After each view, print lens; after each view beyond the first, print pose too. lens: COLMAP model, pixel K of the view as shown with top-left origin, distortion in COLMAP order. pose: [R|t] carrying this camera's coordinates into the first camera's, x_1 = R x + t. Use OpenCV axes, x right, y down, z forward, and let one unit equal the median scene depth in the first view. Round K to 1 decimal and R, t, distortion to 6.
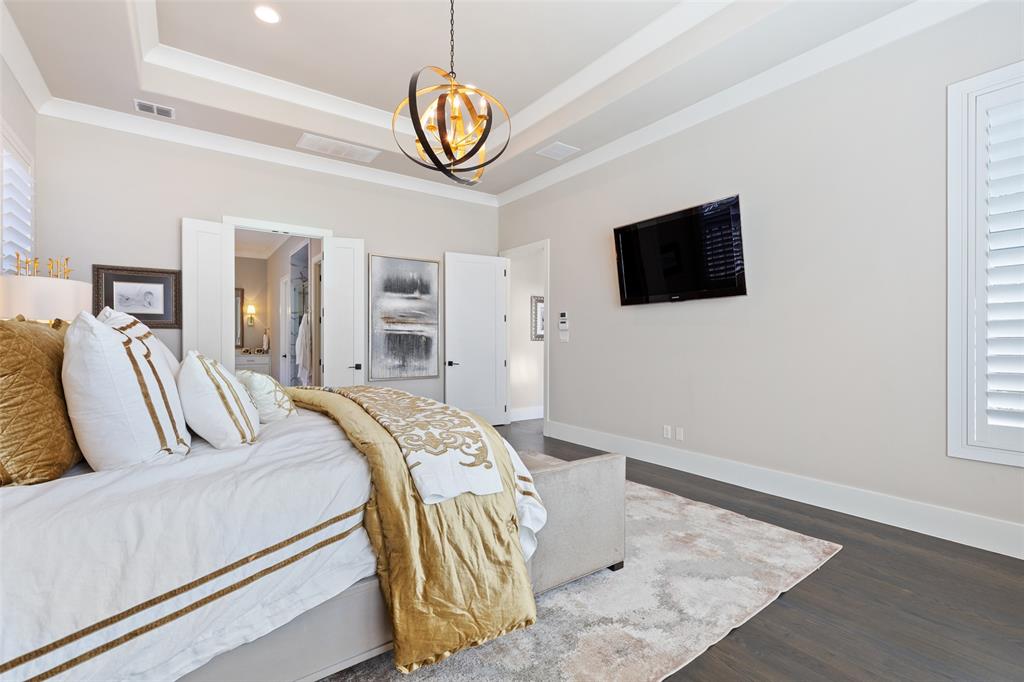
lens RADIAL K [[464.3, 0, 507.9], [0, 464.3, 340.3], [0, 0, 1]] dist [0.004498, -0.001336]
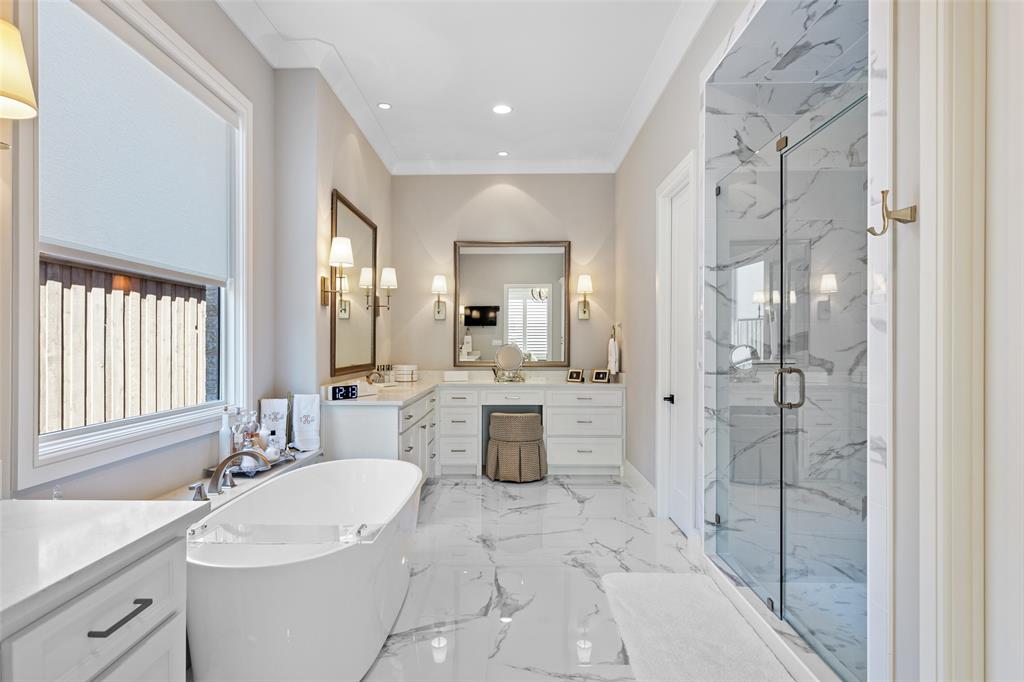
lens RADIAL K [[566.0, 0, 508.7], [0, 566.0, 342.3], [0, 0, 1]] dist [0.006211, 0.003182]
pose [[0.812284, -0.000436, -0.583262, -0.288010], [-0.002413, 0.999989, -0.004108, -0.006921], [0.583257, 0.004744, 0.812274, 0.504052]]
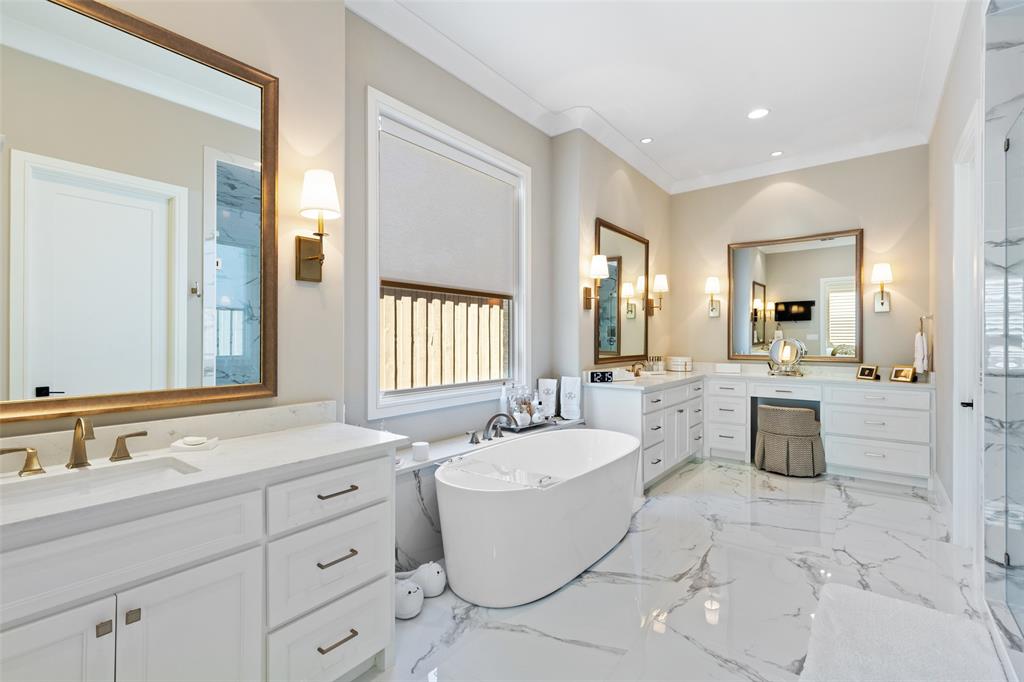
lens RADIAL K [[464.3, 0, 509.2], [0, 464.3, 337.6], [0, 0, 1]] dist [0.004498, -0.001336]
pose [[0.284203, -0.001618, -0.958763, -0.244804], [-0.001574, 0.999996, -0.002155, -0.007135], [0.958763, 0.002122, 0.284199, 0.557813]]
